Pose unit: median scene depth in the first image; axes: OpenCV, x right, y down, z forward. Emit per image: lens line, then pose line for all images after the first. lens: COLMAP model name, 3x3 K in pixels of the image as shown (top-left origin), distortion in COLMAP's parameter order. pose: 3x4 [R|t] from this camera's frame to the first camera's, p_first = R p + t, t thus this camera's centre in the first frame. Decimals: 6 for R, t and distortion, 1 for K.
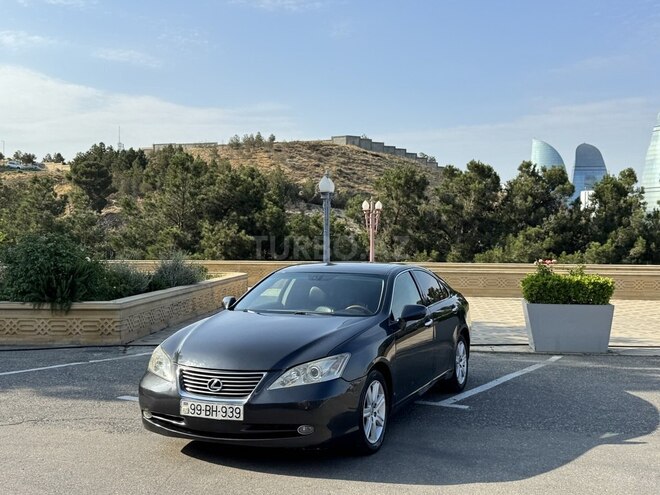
lens RADIAL K [[748.0, 0, 313.9], [0, 748.0, 248.5], [0, 0, 1]] dist [0.166334, -0.292109]
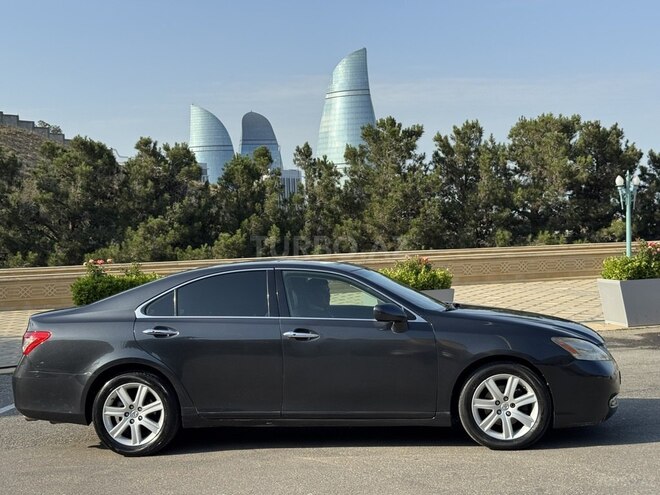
lens RADIAL K [[975.7, 0, 326.5], [0, 975.7, 247.5], [0, 0, 1]] dist [0.173124, -0.077836]
pose [[0.918573, -0.048371, 0.392280, 0.037869], [0.047401, 0.998802, 0.012164, -0.000055], [-0.392398, 0.007421, 0.919766, -0.055580]]
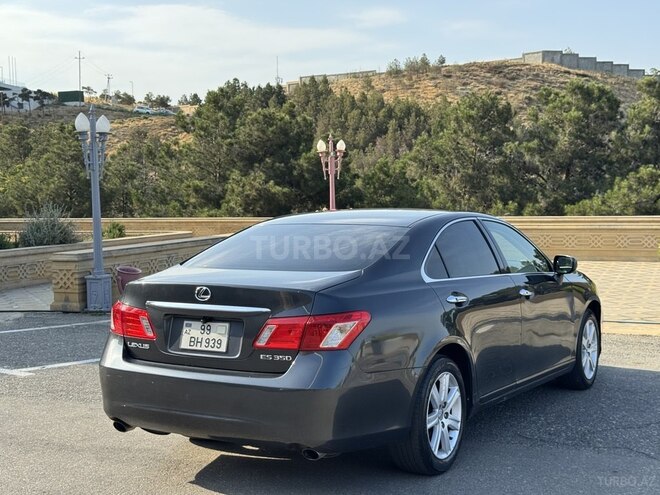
lens RADIAL K [[949.8, 0, 320.7], [0, 949.8, 247.8], [0, 0, 1]] dist [0.177601, -0.357975]
pose [[0.969559, -0.004447, -0.244817, 0.200569], [0.015576, 0.998930, 0.043544, 0.004408], [0.244362, -0.046032, 0.968591, 0.004123]]
